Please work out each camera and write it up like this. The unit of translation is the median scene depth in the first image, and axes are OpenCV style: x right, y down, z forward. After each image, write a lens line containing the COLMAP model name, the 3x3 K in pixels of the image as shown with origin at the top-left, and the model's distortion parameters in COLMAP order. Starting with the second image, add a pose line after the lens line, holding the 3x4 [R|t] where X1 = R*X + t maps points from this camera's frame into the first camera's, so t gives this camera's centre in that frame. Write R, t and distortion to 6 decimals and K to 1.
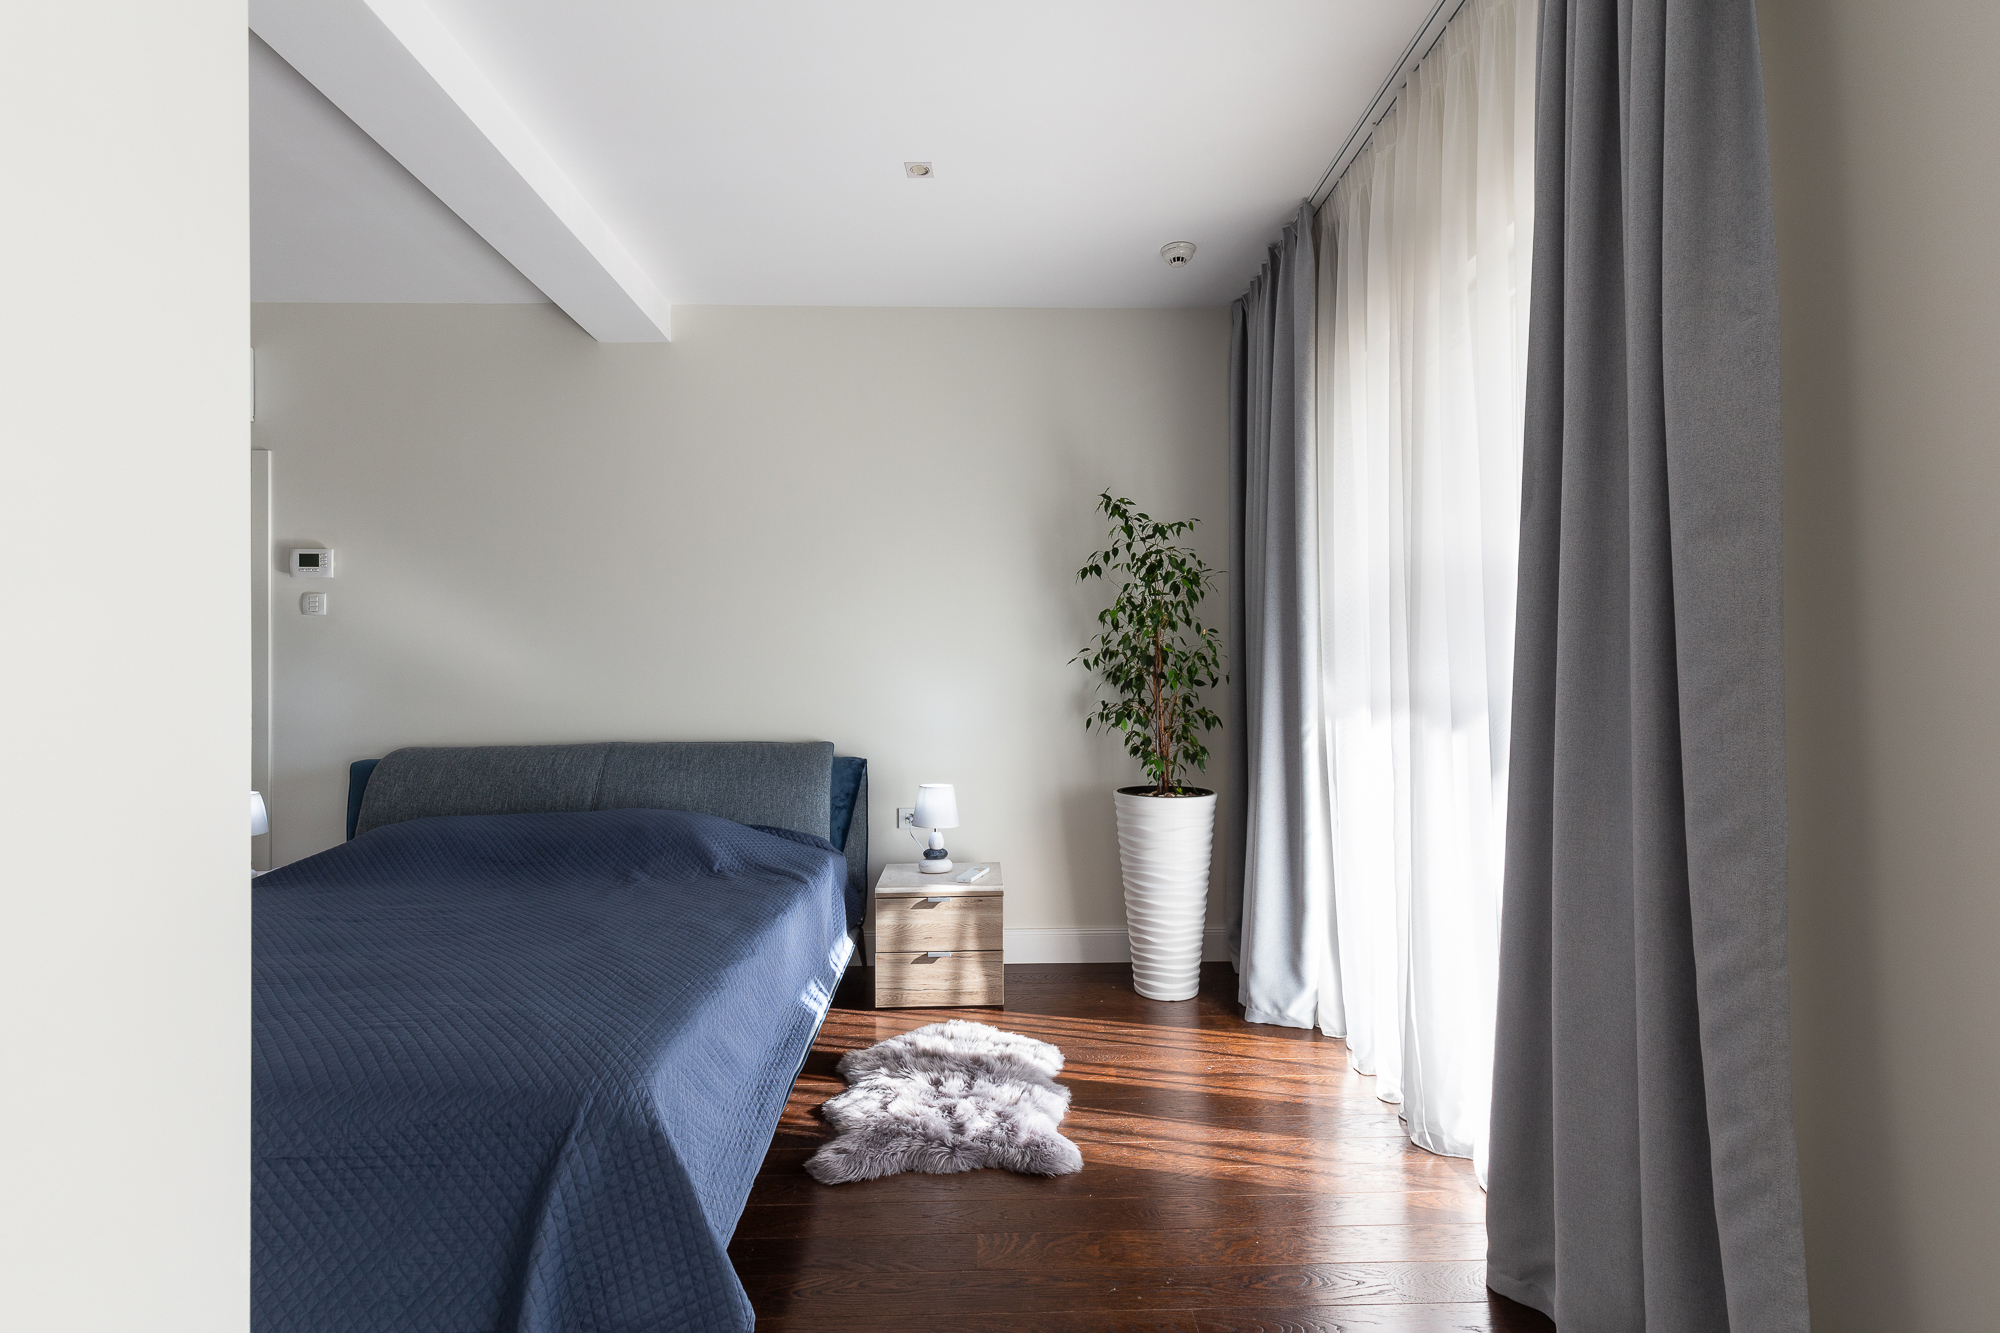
lens RADIAL K [[904.4, 0, 1025.7], [0, 904.4, 668.6], [0, 0, 1]] dist [0.001260, 0.000807]
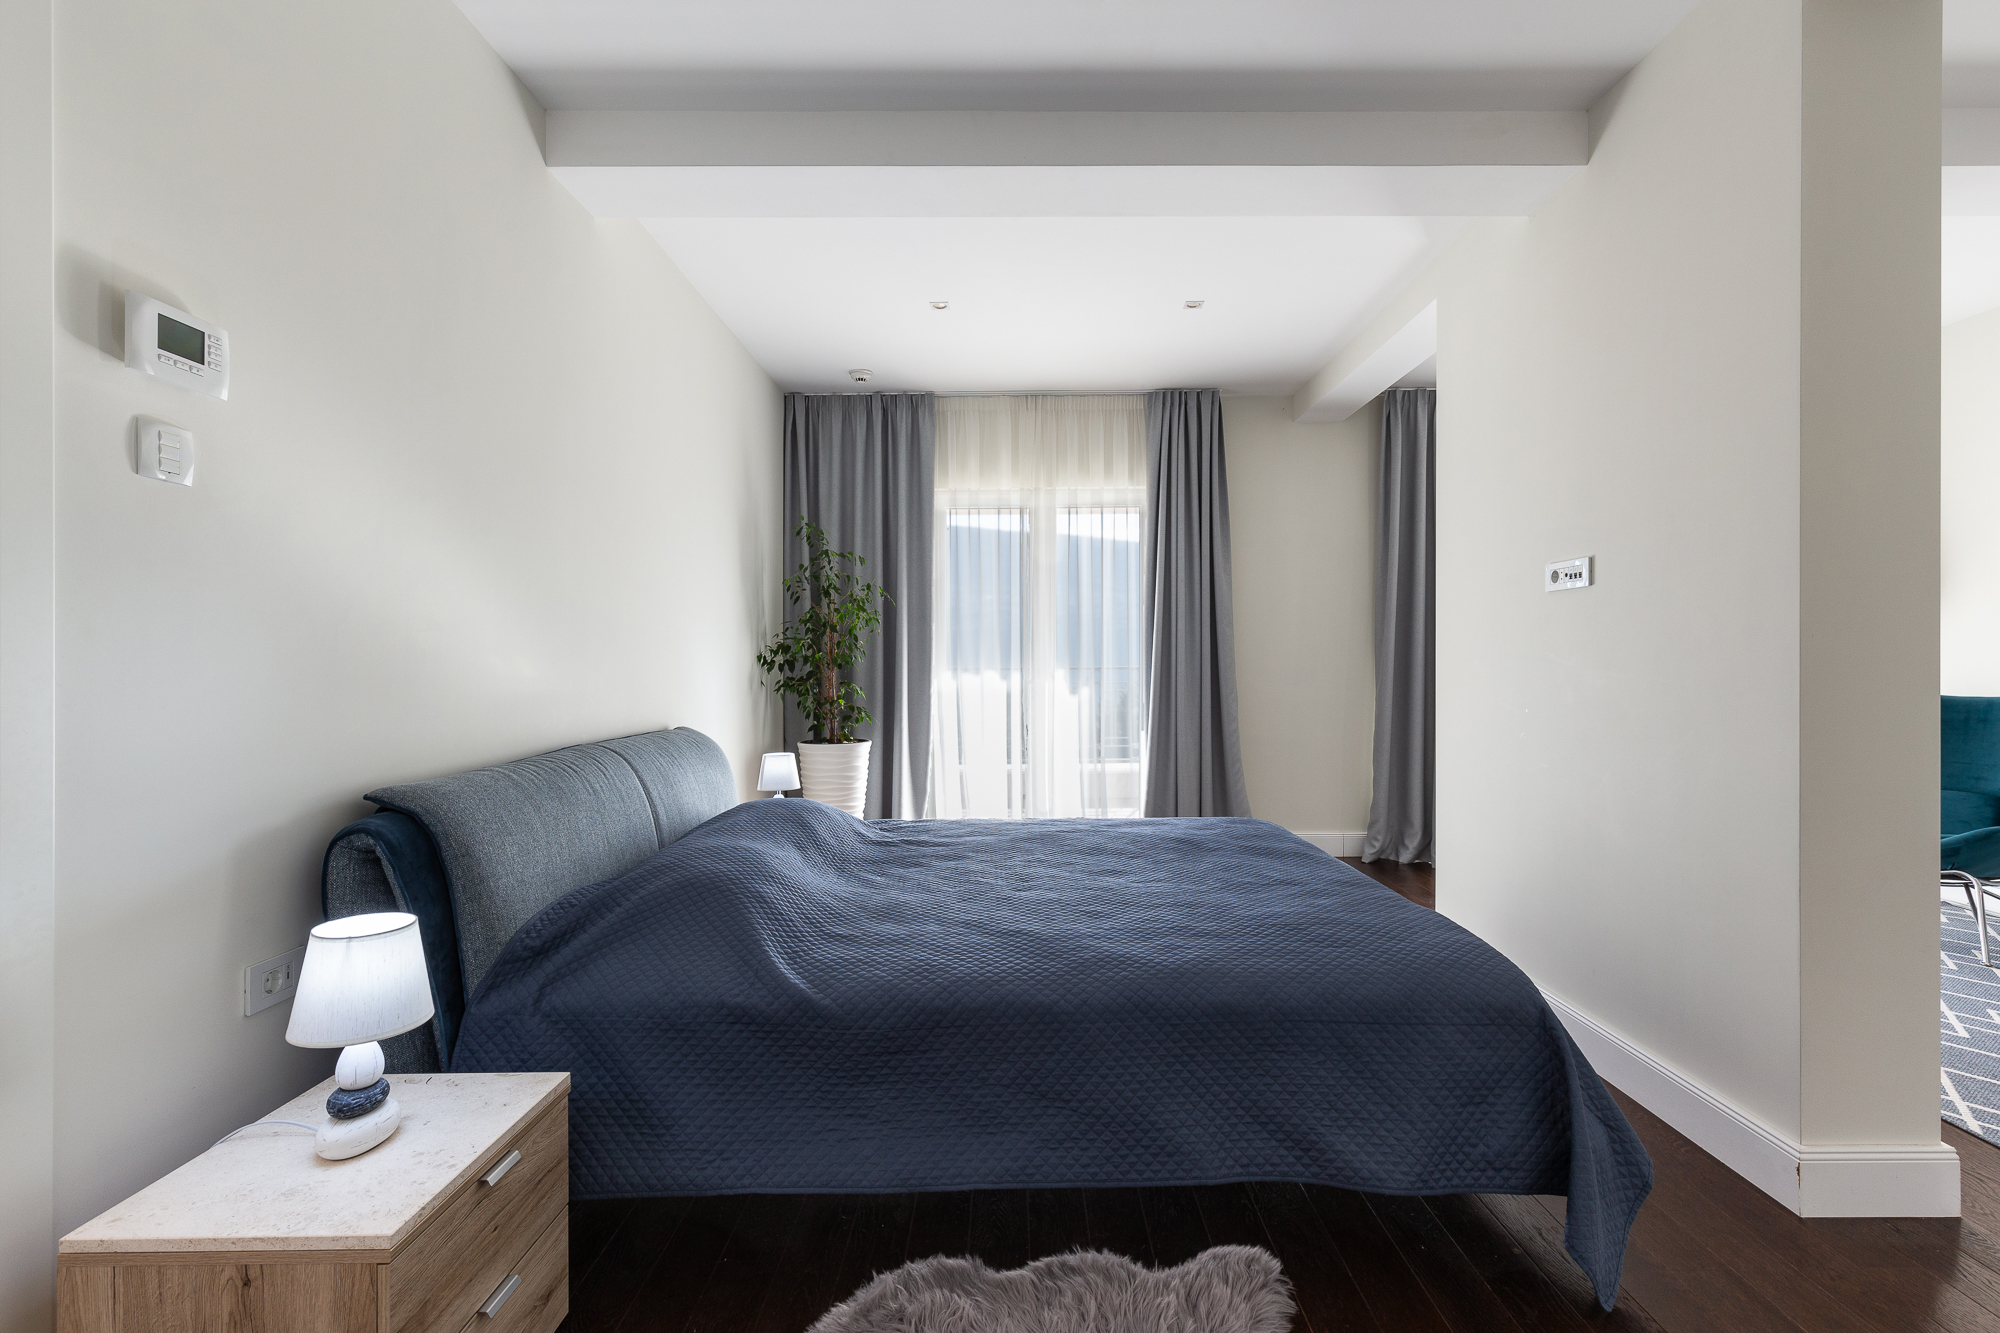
lens RADIAL K [[905.1, 0, 1005.7], [0, 905.1, 653.2], [0, 0, 1]] dist [0.007629, 0.000379]
pose [[0.034588, 0.018186, 0.999236, -1.223749], [0.008521, 0.999793, -0.018491, 0.025136], [-0.999365, 0.009154, 0.034426, 0.667139]]
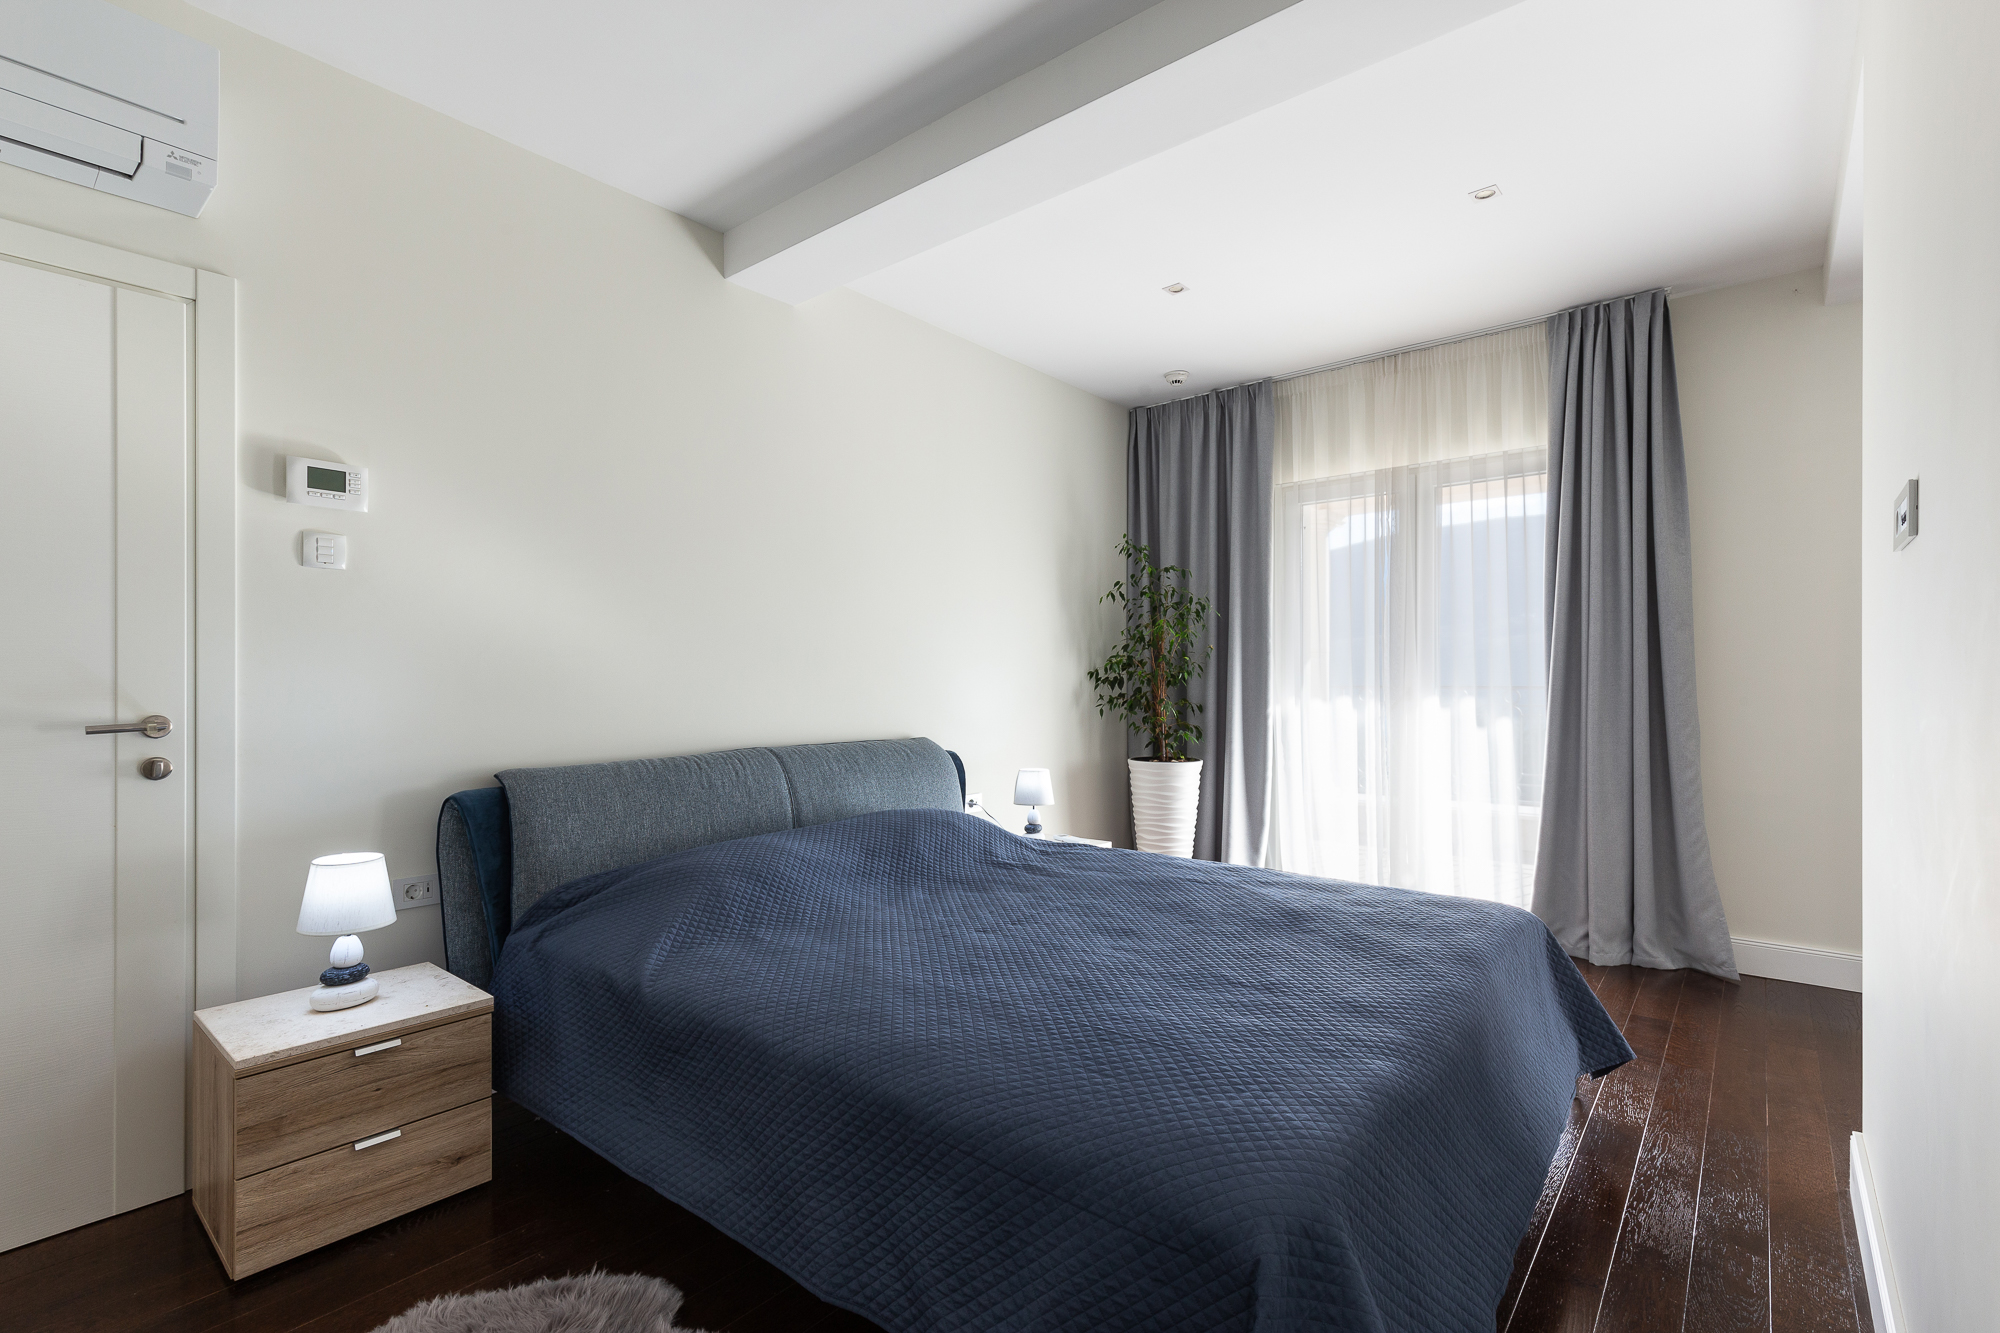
lens RADIAL K [[904.4, 0, 1025.7], [0, 904.4, 668.6], [0, 0, 1]] dist [0.001260, 0.000807]
pose [[0.656077, 0.014527, 0.754554, -0.990169], [-0.000237, 0.999819, -0.019043, 0.022115], [-0.754694, 0.012315, 0.655962, 0.245304]]
